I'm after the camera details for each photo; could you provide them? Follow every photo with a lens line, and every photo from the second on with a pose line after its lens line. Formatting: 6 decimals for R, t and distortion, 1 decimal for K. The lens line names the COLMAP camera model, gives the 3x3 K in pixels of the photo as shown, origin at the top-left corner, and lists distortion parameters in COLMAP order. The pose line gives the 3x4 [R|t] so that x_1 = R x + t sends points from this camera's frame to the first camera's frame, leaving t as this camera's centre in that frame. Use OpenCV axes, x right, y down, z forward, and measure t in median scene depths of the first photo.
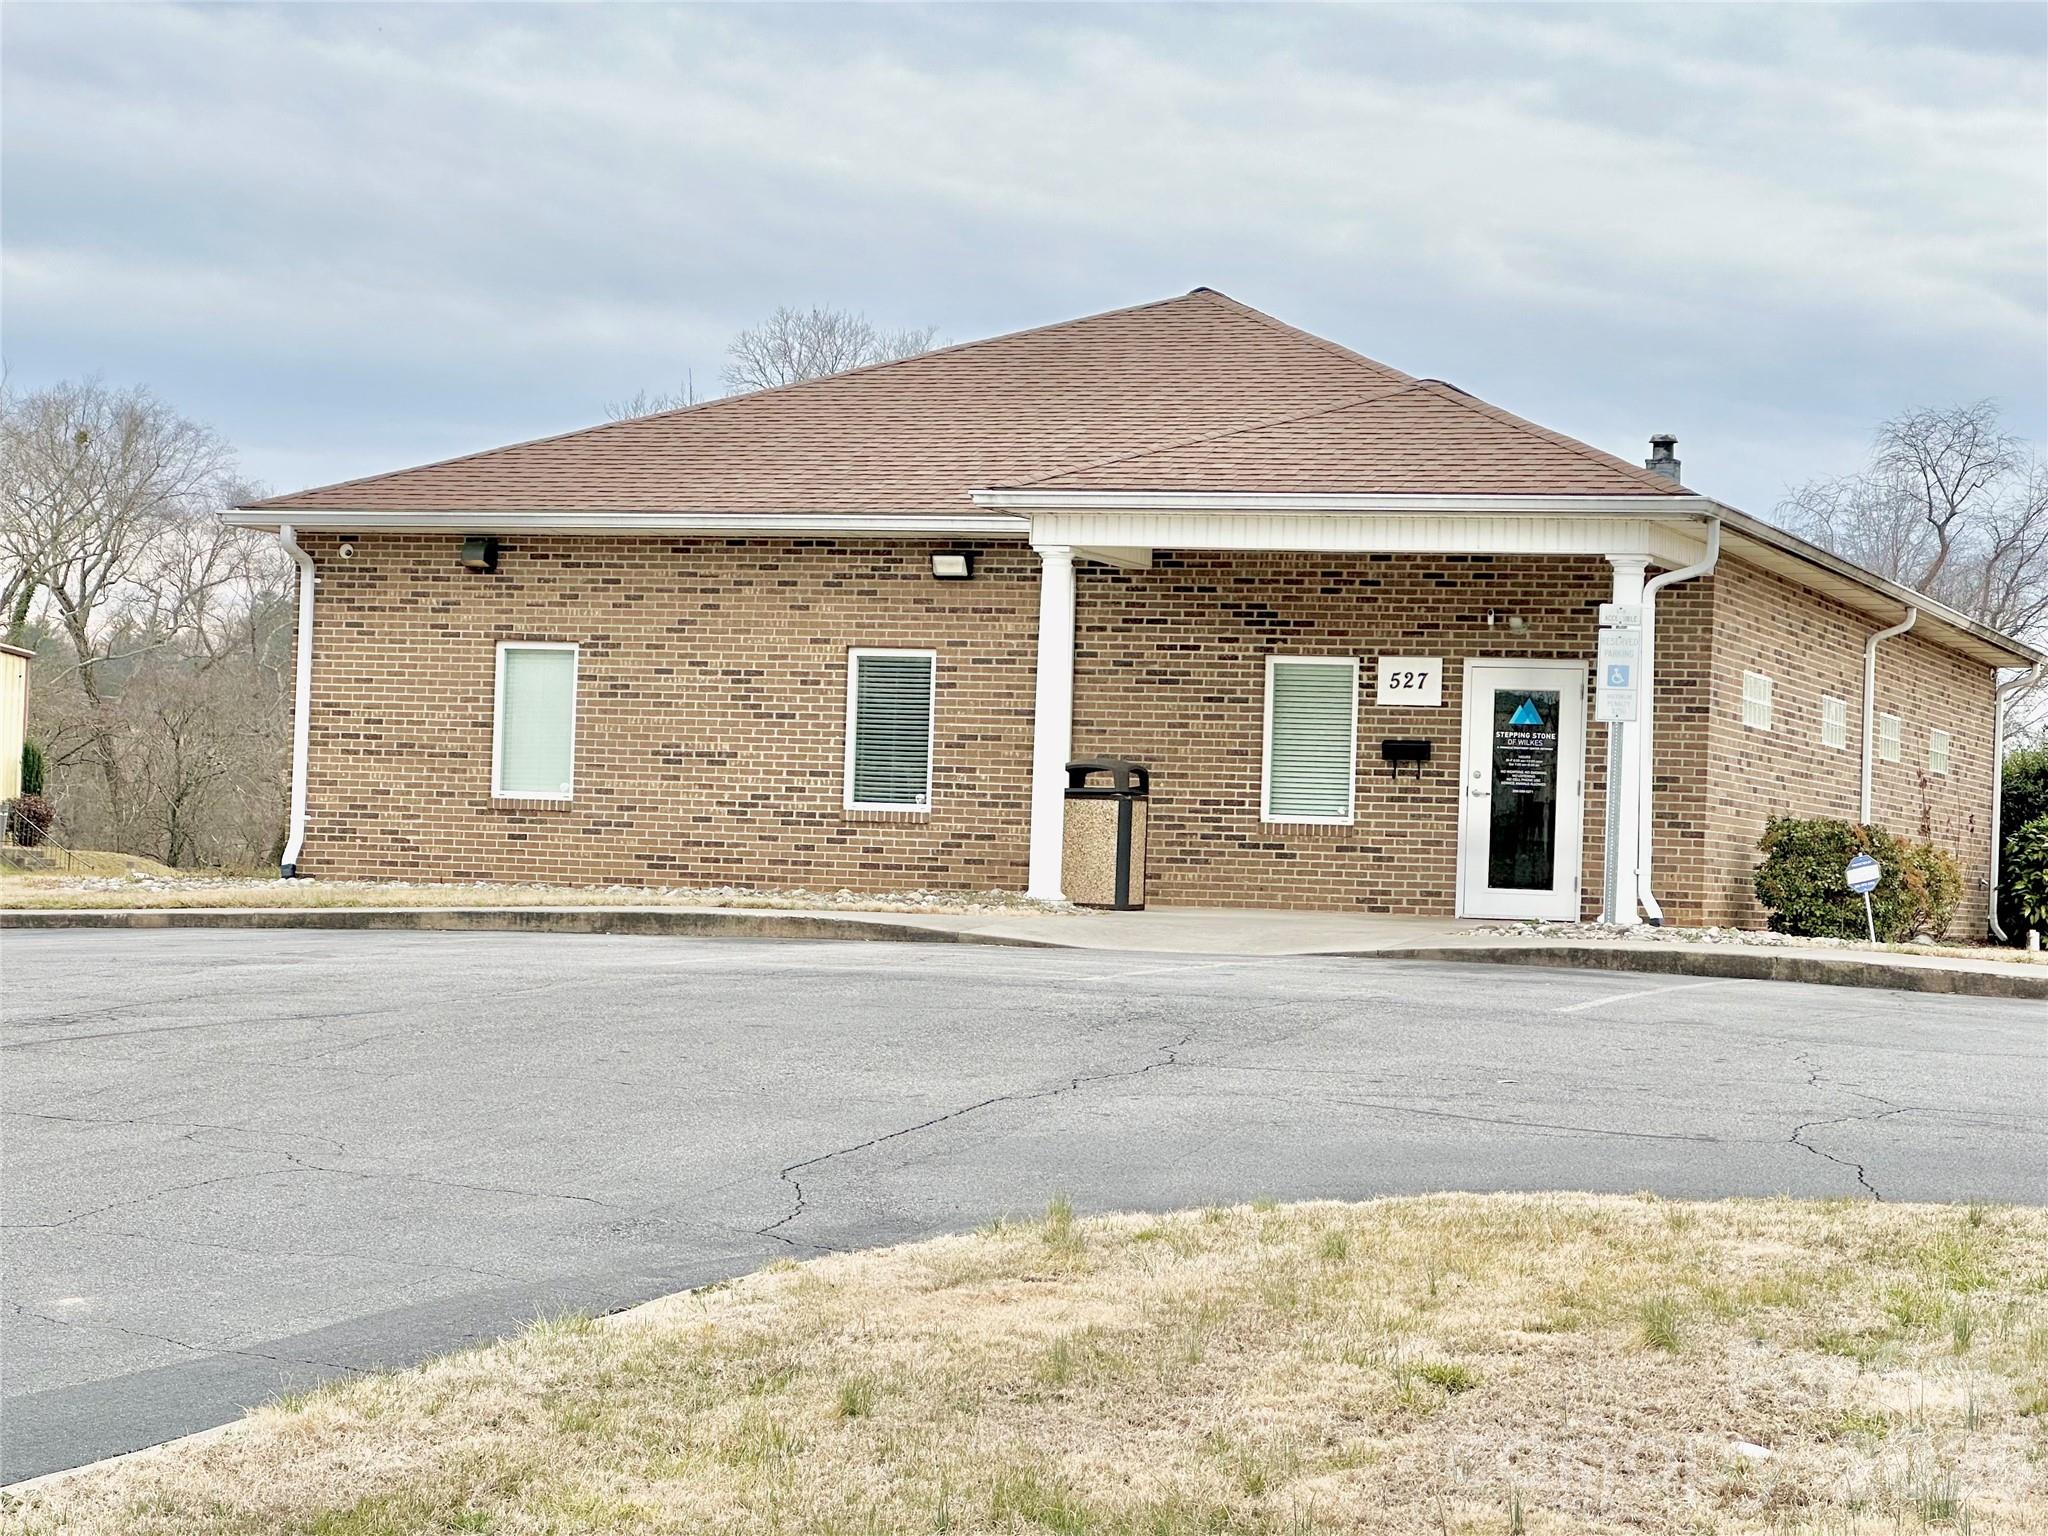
lens RADIAL K [[4583.1, 0, 1024.0], [0, 4583.1, 768.0], [0, 0, 1]] dist [-0.480279, 11.688780]
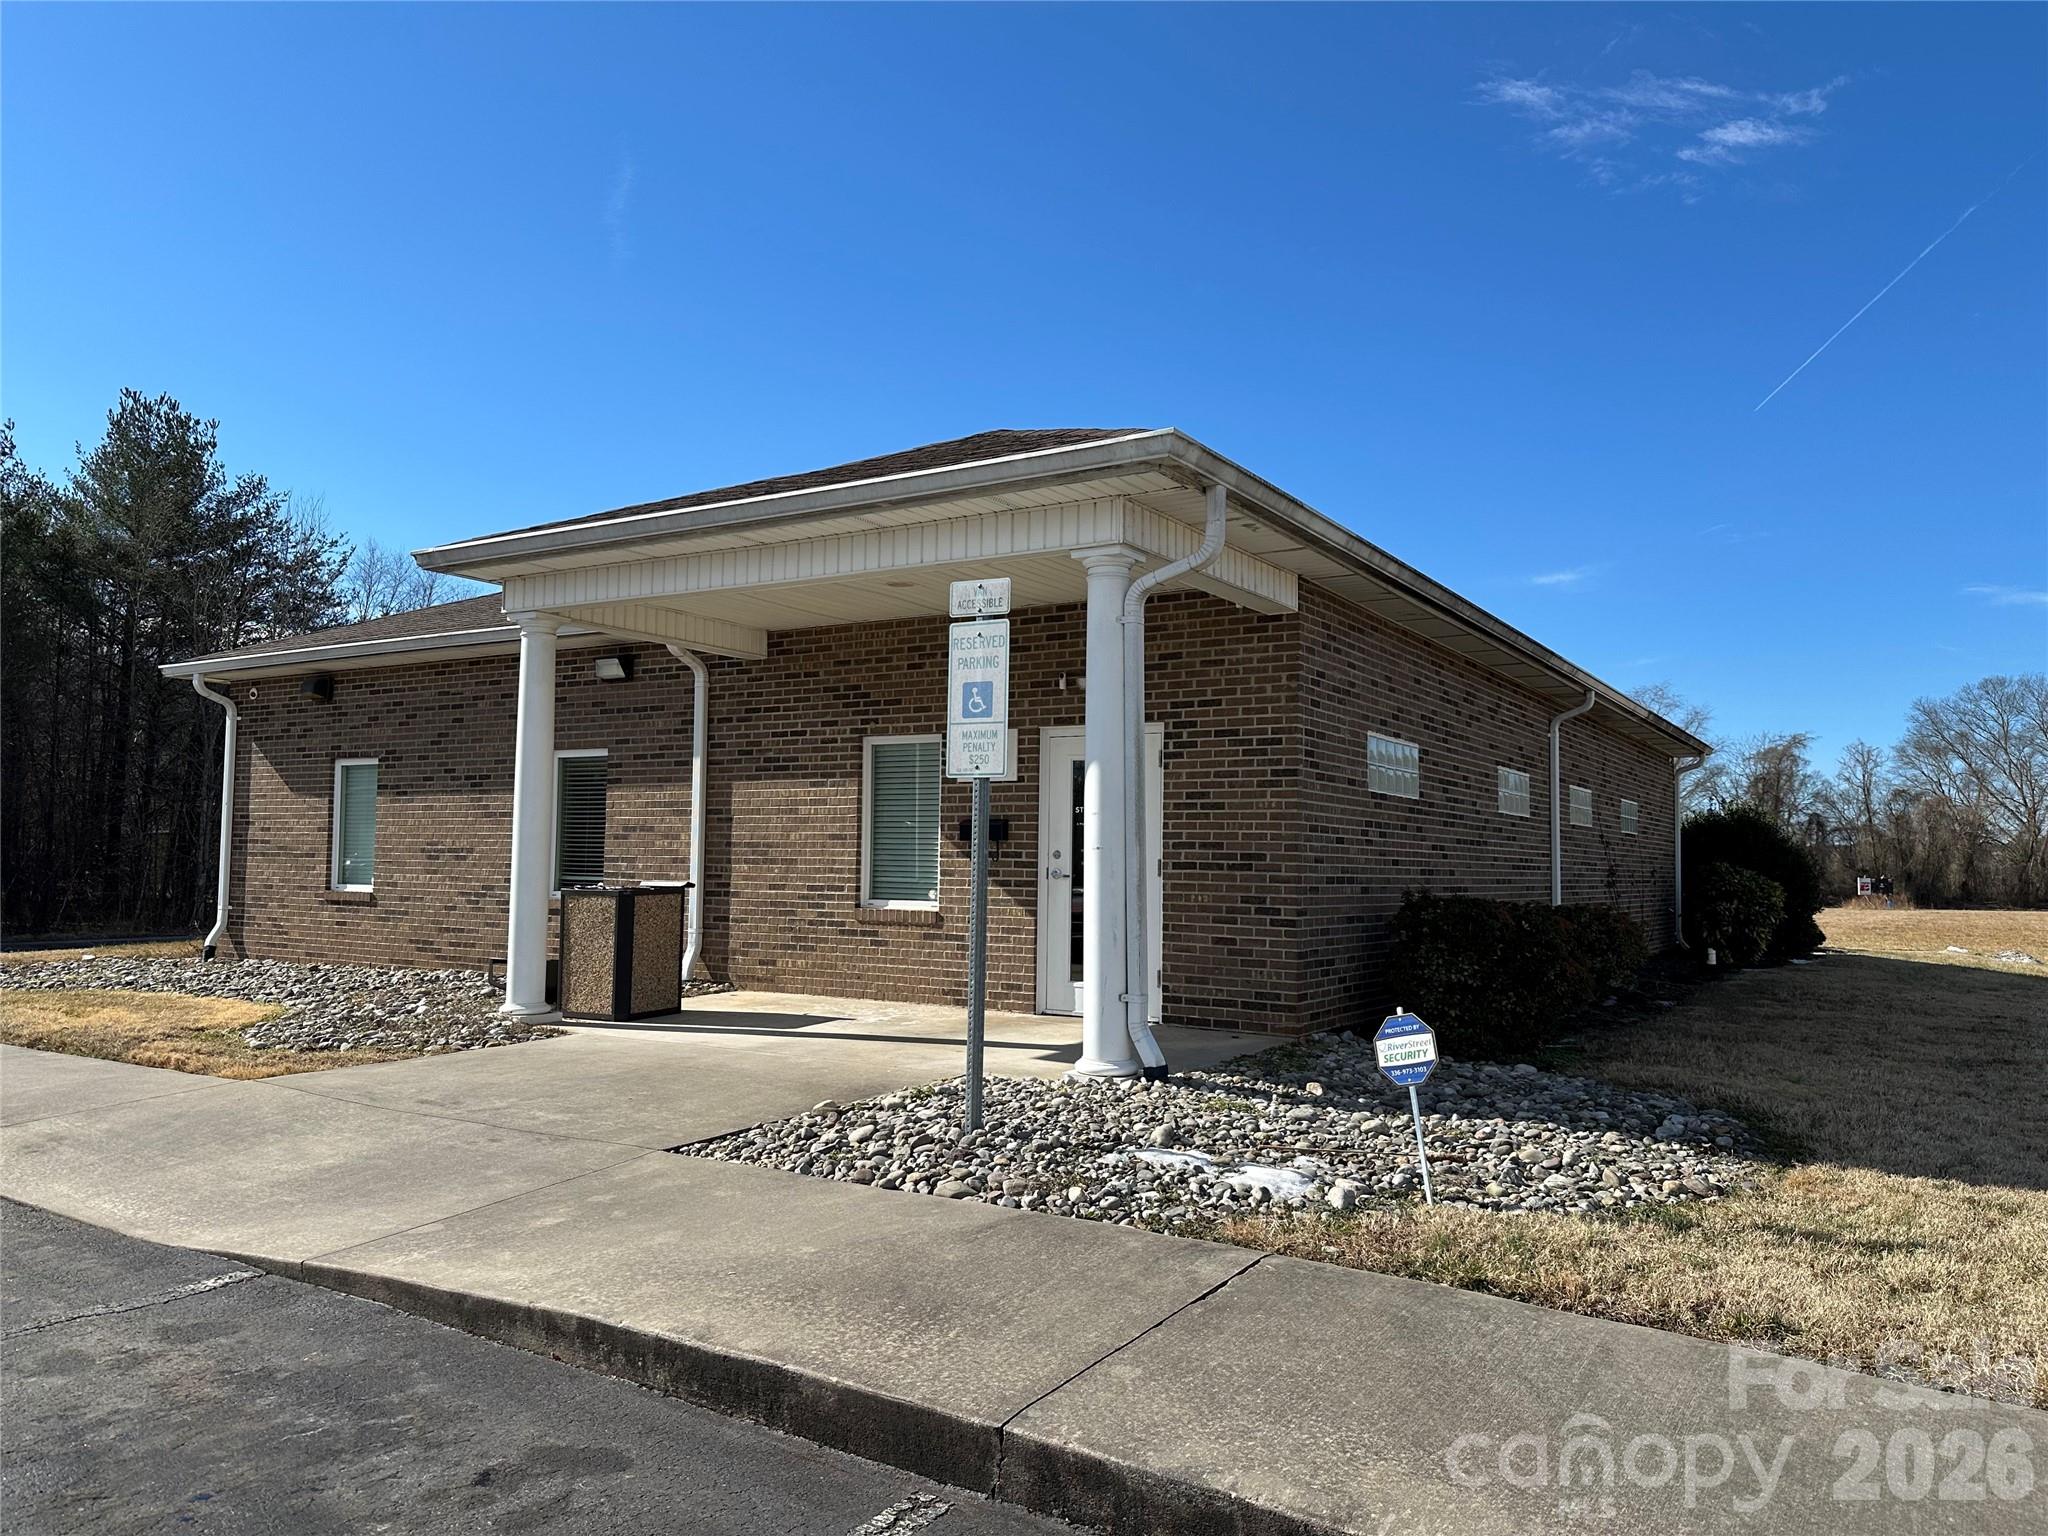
lens RADIAL K [[1420.7, 0, 1024.0], [0, 1420.7, 768.0], [0, 0, 1]] dist [0.097288, -0.106548]
pose [[0.975882, -0.036823, -0.215169, 0.152090], [0.026448, 0.998353, -0.050905, -0.001515], [0.216689, 0.043986, 0.975249, 0.710236]]
